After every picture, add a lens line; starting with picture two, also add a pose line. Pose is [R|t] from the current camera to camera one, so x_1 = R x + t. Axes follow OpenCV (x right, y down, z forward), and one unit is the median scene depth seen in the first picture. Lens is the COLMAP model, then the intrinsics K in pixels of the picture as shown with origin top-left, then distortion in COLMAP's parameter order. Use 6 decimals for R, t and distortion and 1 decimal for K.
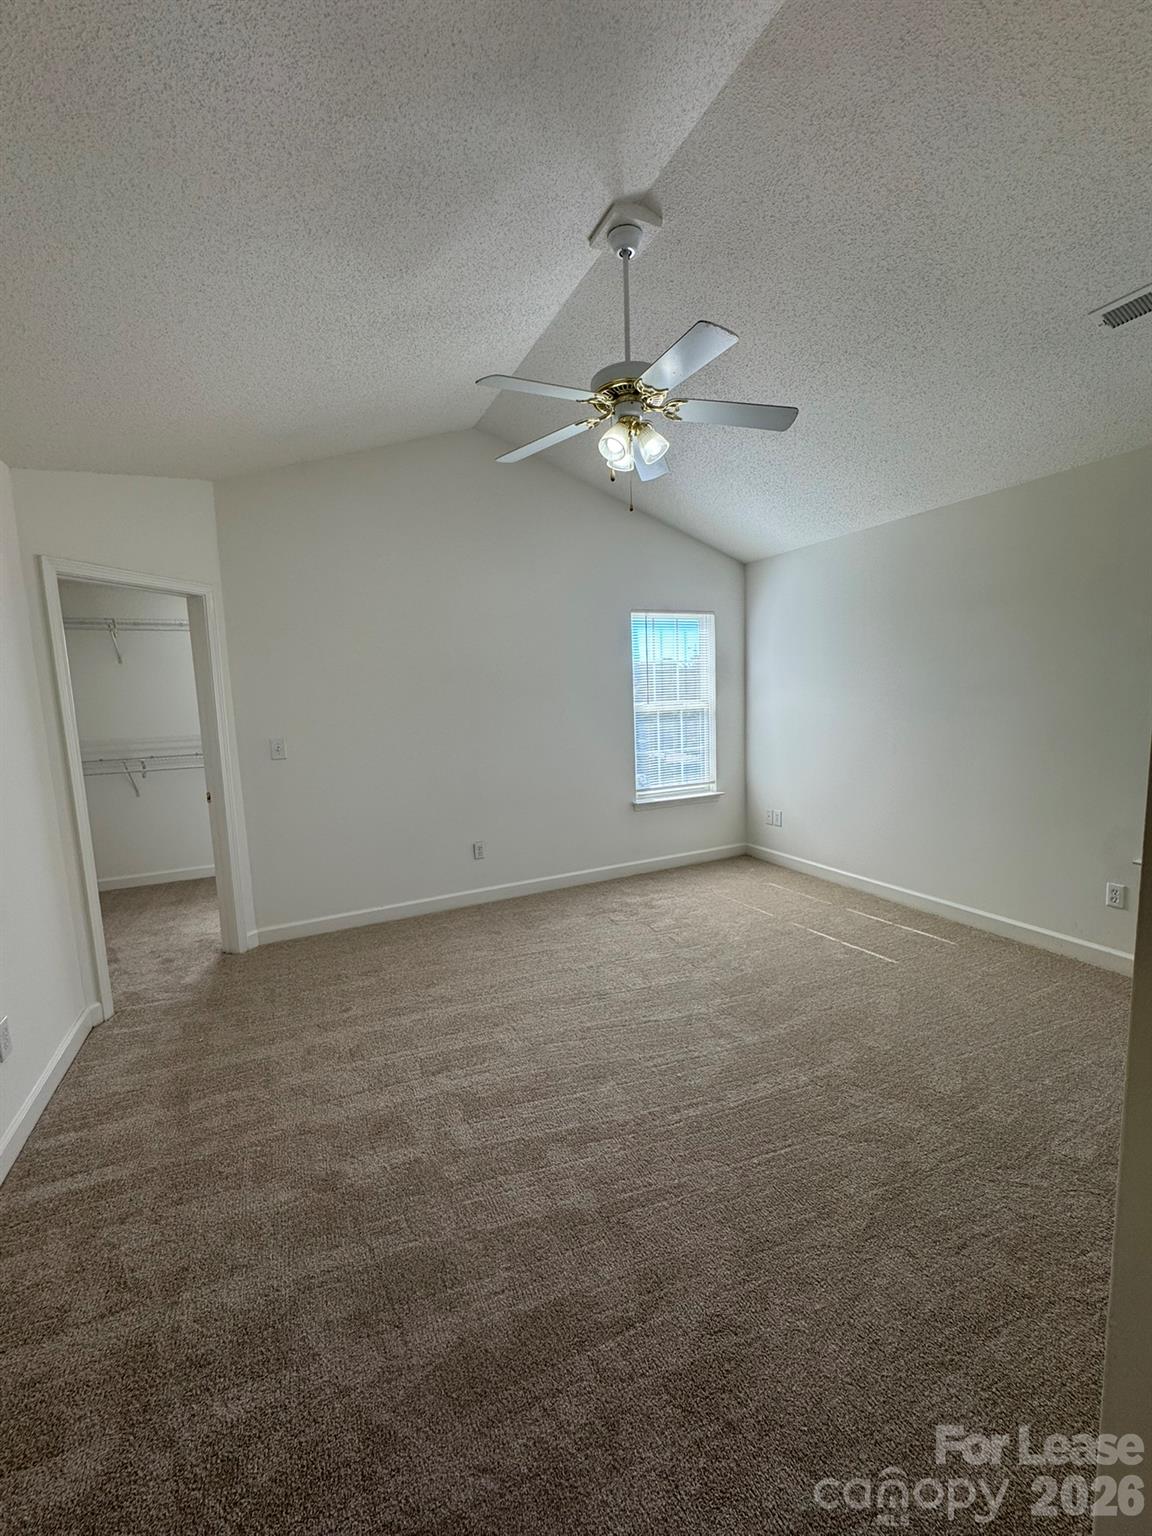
lens RADIAL K [[616.8, 0, 577.0], [0, 616.8, 767.4], [0, 0, 1]] dist [0.000430, -0.000141]
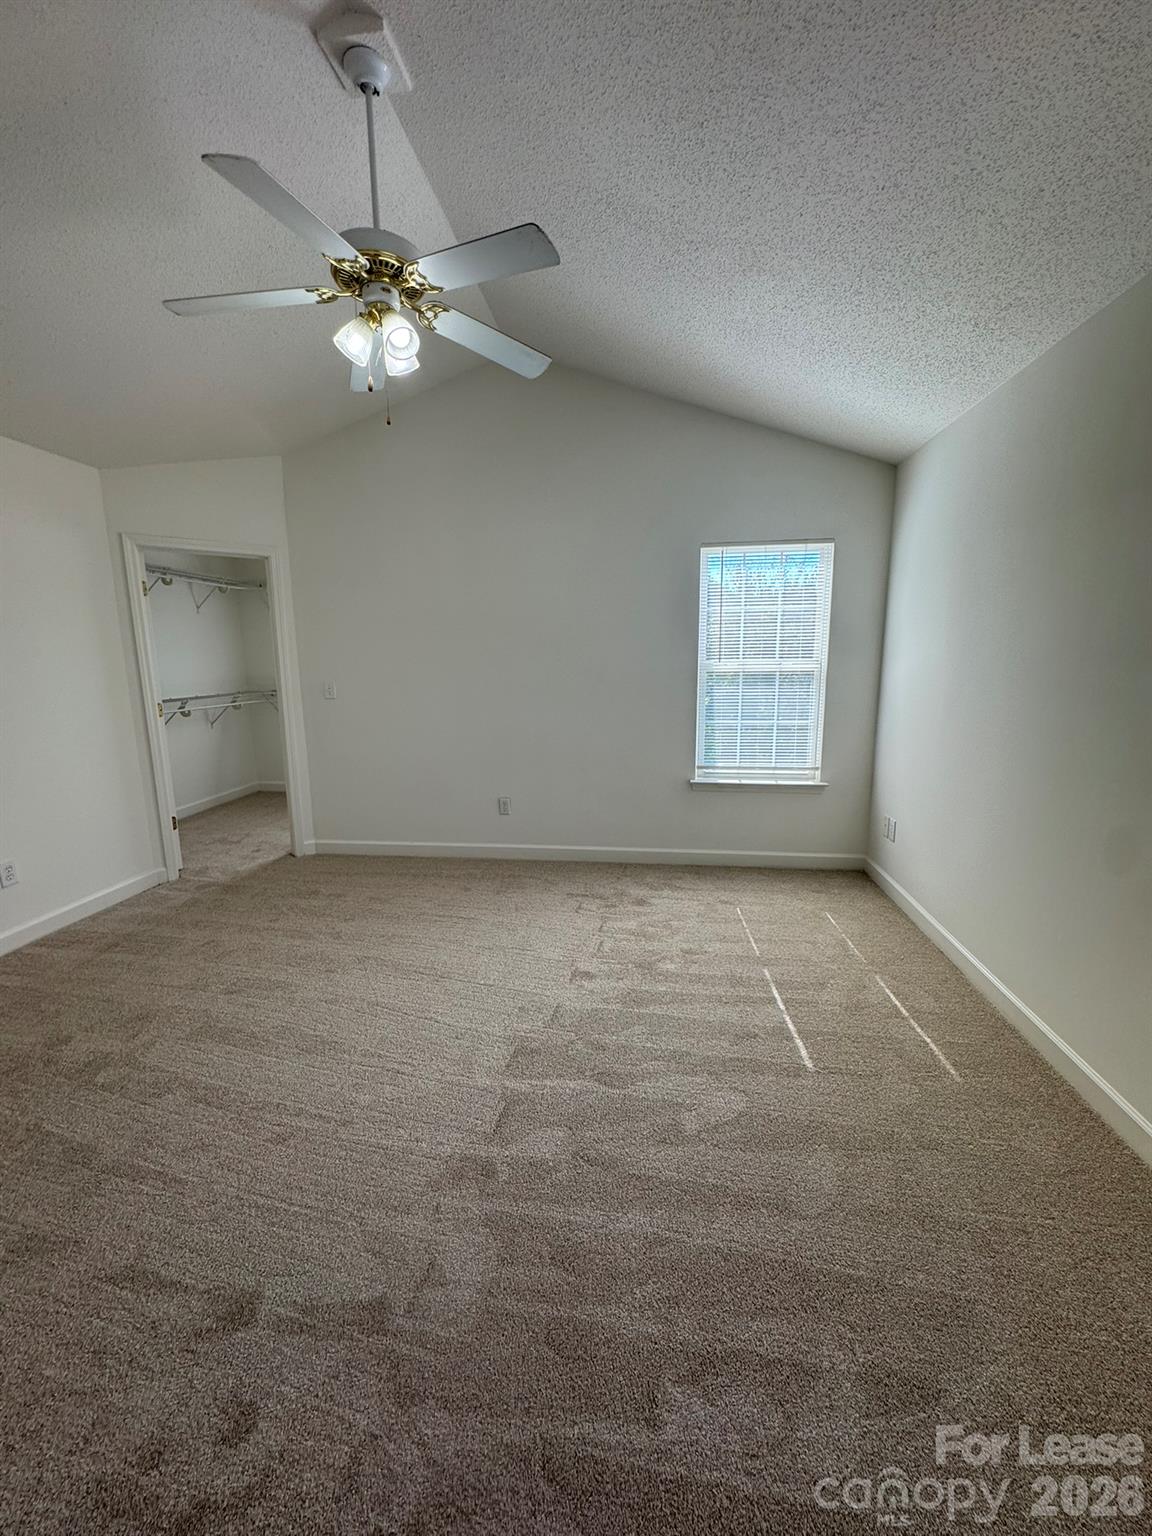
lens RADIAL K [[616.8, 0, 577.0], [0, 616.8, 767.4], [0, 0, 1]] dist [0.000430, -0.000141]
pose [[0.837261, 0.126292, -0.532020, 0.490711], [-0.084952, 0.991192, 0.101599, -0.038915], [0.540165, -0.039868, 0.840614, 0.257075]]
